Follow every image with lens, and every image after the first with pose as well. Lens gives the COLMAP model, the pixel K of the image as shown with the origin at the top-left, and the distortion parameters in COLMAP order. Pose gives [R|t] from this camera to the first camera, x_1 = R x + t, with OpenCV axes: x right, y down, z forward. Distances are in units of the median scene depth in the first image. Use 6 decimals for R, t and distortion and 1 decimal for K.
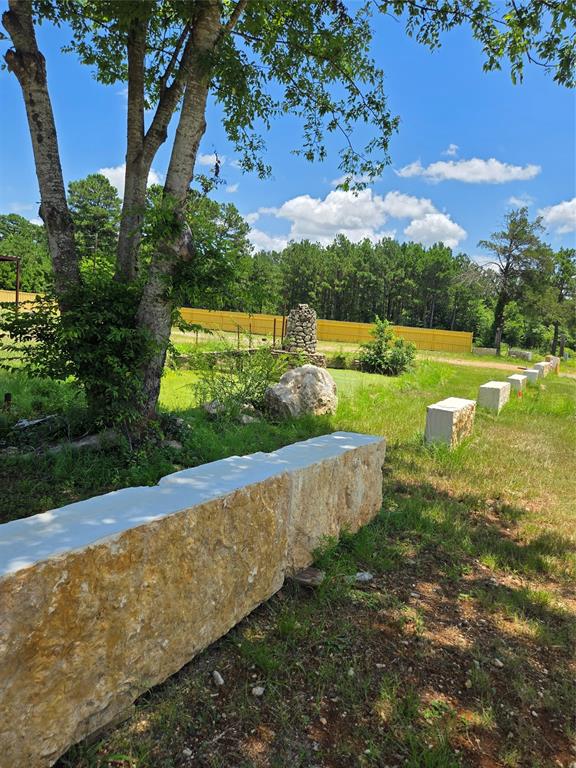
lens RADIAL K [[507.8, 0, 286.8], [0, 507.8, 377.1], [0, 0, 1]] dist [0.062818, -0.048181]
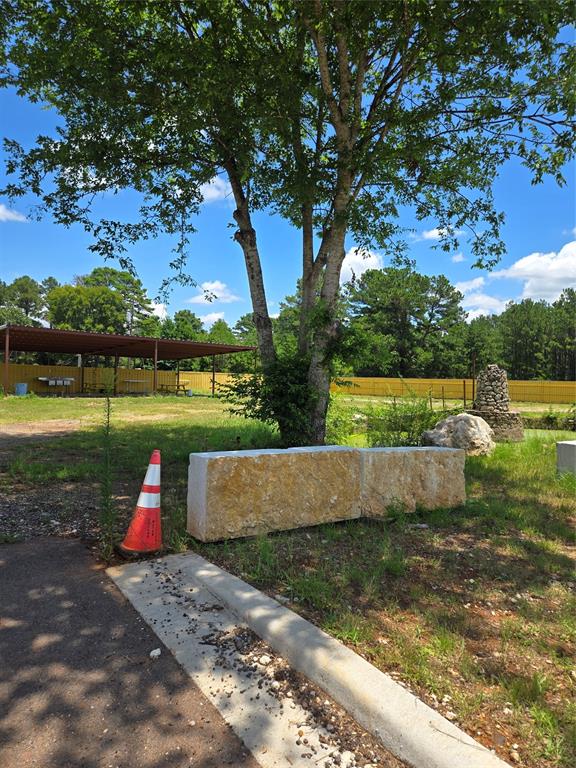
lens RADIAL K [[511.9, 0, 294.0], [0, 511.9, 374.4], [0, 0, 1]] dist [0.068916, -0.054778]
pose [[0.914508, -0.070115, -0.398446, 0.227825], [0.011113, 0.988849, -0.148504, 0.080158], [0.404416, 0.131380, 0.905089, -0.327504]]
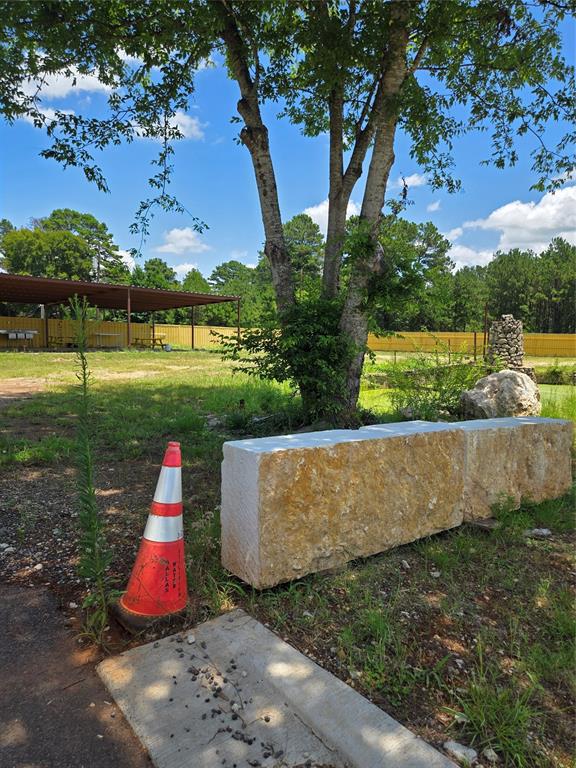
lens RADIAL K [[520.2, 0, 300.7], [0, 520.2, 389.5], [0, 0, 1]] dist [0.063218, -0.041695]
pose [[0.935686, -0.030094, -0.351549, 0.035959], [0.020193, 0.999290, -0.031798, 0.052573], [0.352256, 0.022654, 0.935629, -0.133790]]
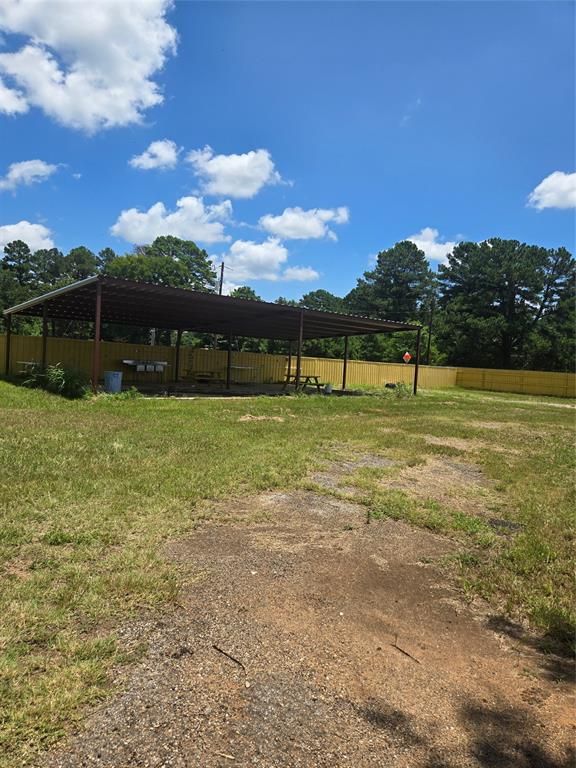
lens RADIAL K [[507.8, 0, 286.8], [0, 507.8, 377.1], [0, 0, 1]] dist [0.062818, -0.048181]
pose [[0.879578, -0.021908, -0.475251, -1.361654], [-0.033820, 0.993533, -0.108392, -0.200851], [0.474552, 0.111413, 0.873148, 0.678270]]
